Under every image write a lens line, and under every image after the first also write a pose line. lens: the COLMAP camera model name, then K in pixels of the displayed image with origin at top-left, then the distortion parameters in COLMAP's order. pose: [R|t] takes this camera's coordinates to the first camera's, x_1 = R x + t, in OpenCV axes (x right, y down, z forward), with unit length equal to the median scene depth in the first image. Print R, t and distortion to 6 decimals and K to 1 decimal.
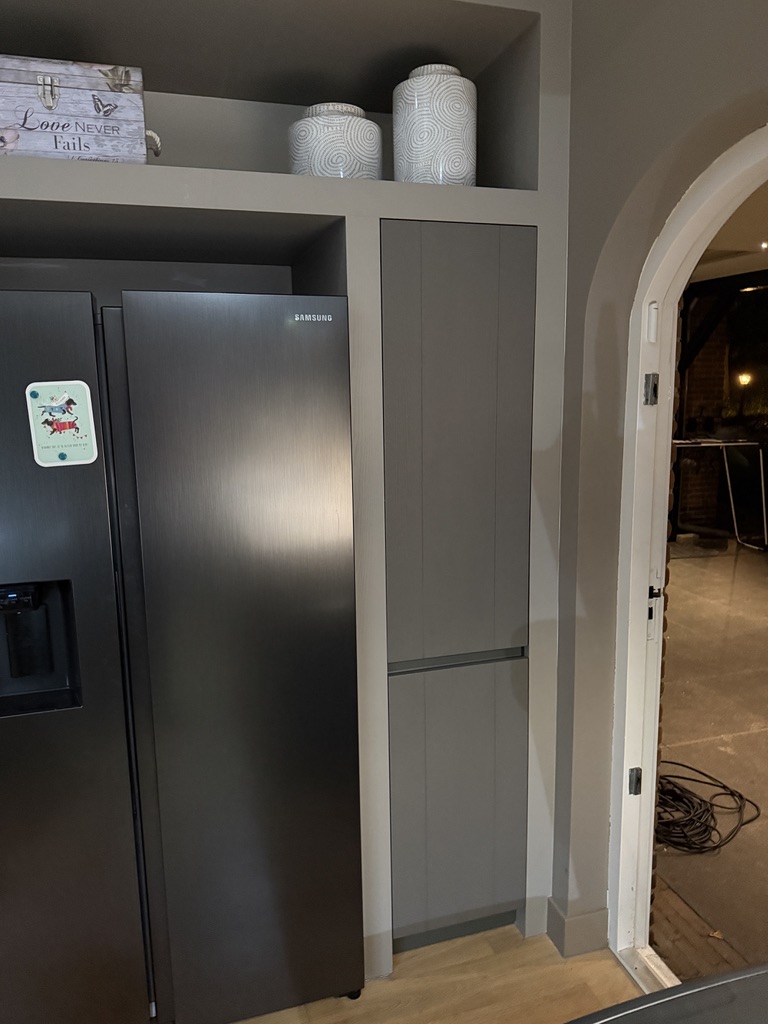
lens RADIAL K [[730.1, 0, 384.2], [0, 730.1, 506.1], [0, 0, 1]] dist [0.026058, -0.040028]
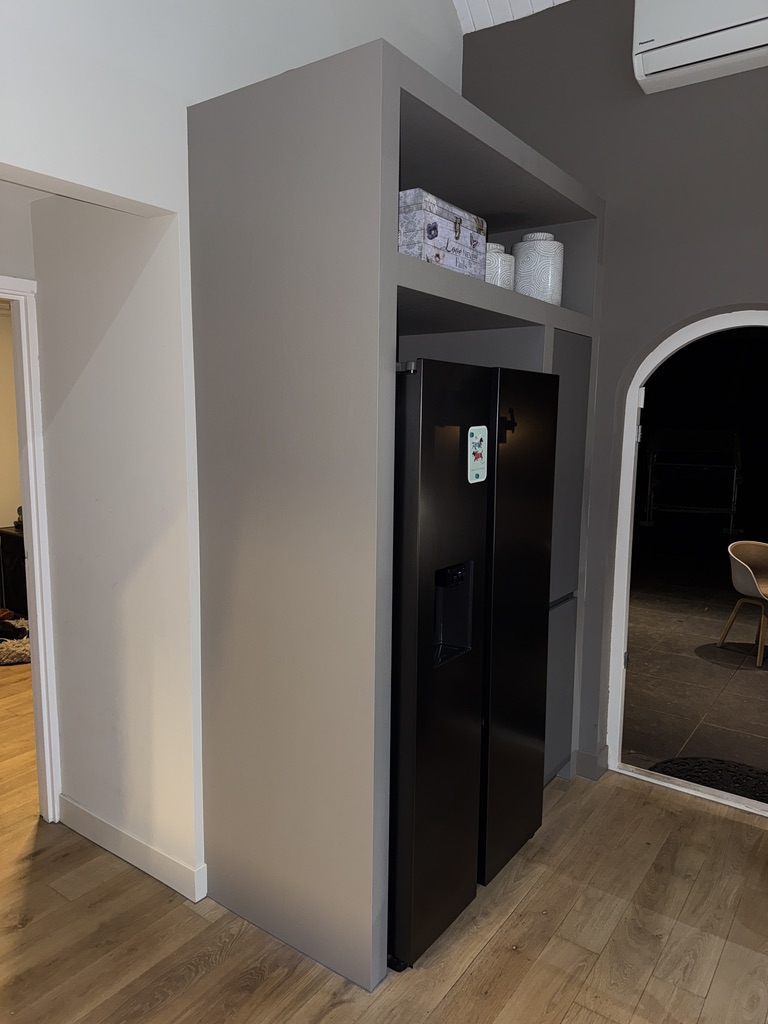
lens RADIAL K [[730.1, 0, 383.7], [0, 730.1, 517.8], [0, 0, 1]] dist [0.026058, -0.040028]
pose [[0.795507, -0.051852, 0.603721, -1.470659], [0.066899, 0.997757, -0.002457, 0.005976], [-0.602239, 0.042343, 0.797192, -0.053510]]
